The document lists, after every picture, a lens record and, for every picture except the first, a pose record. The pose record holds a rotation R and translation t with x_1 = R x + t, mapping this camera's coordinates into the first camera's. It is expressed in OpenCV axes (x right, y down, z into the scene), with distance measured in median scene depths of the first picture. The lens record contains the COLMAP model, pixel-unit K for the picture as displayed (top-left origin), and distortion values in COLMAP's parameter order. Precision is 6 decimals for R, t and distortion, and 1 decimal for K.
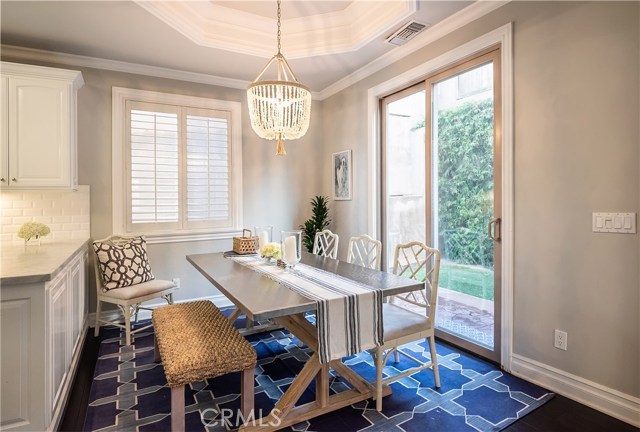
lens RADIAL K [[352.9, 0, 319.0], [0, 352.9, 198.1], [0, 0, 1]] dist [0.009654, -0.003210]
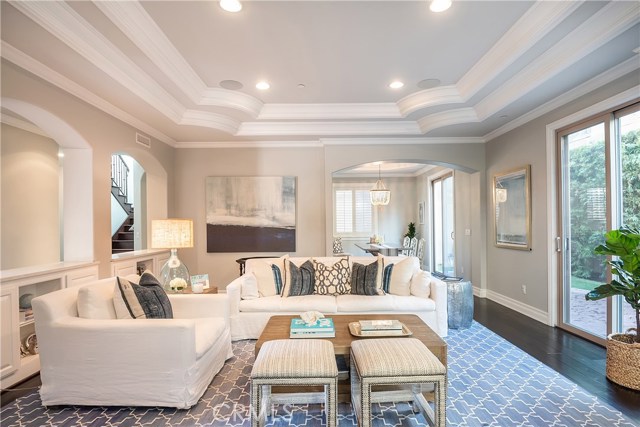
lens RADIAL K [[345.6, 0, 315.4], [0, 345.6, 218.3], [0, 0, 1]] dist [0.003261, 0.000128]
pose [[0.867735, -0.002225, -0.497022, 0.686113], [0.004877, 0.999980, 0.004038, -0.052478], [0.497003, -0.005928, 0.867729, -1.463831]]
